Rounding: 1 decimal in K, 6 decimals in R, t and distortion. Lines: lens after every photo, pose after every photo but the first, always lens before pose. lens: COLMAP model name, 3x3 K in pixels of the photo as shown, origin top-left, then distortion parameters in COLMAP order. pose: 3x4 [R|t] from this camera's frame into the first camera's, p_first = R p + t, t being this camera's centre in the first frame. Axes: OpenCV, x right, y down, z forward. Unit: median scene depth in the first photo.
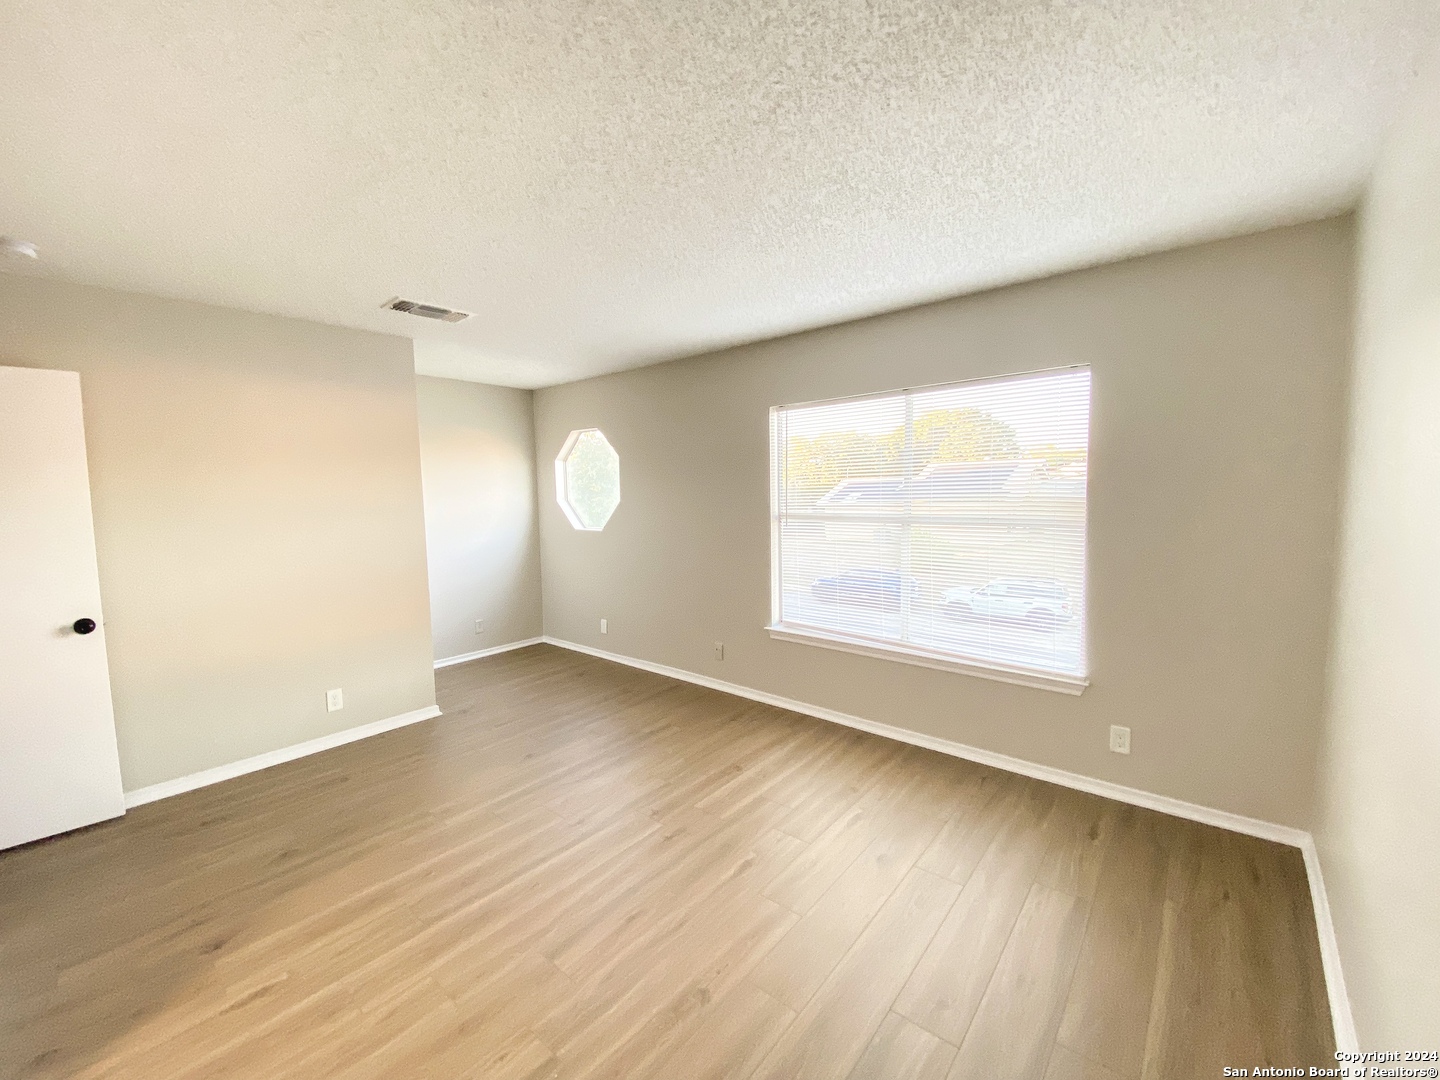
lens RADIAL K [[582.8, 0, 726.6], [0, 582.8, 539.2], [0, 0, 1]] dist [0.062228, -0.044590]
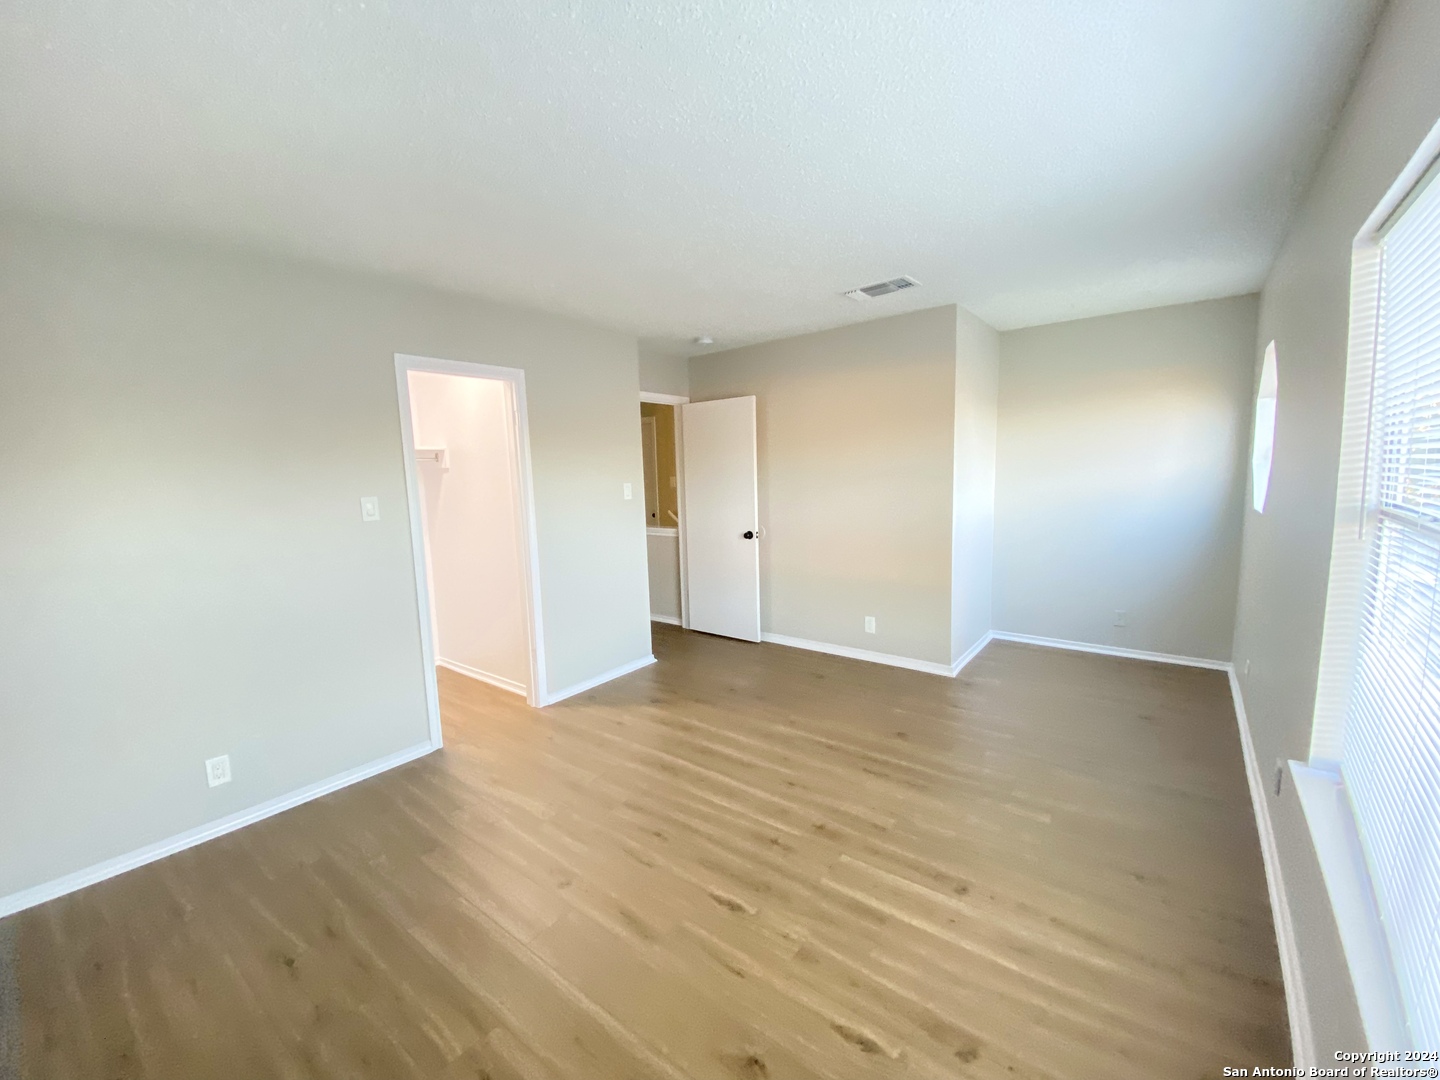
lens RADIAL K [[582.5, 0, 720.0], [0, 582.5, 540.0], [0, 0, 1]] dist [0.010100, -0.017600]
pose [[0.034004, 0.141019, -0.989423, 0.676726], [-0.057481, 0.988632, 0.138931, -0.080949], [0.997767, 0.052149, 0.041723, 0.773522]]
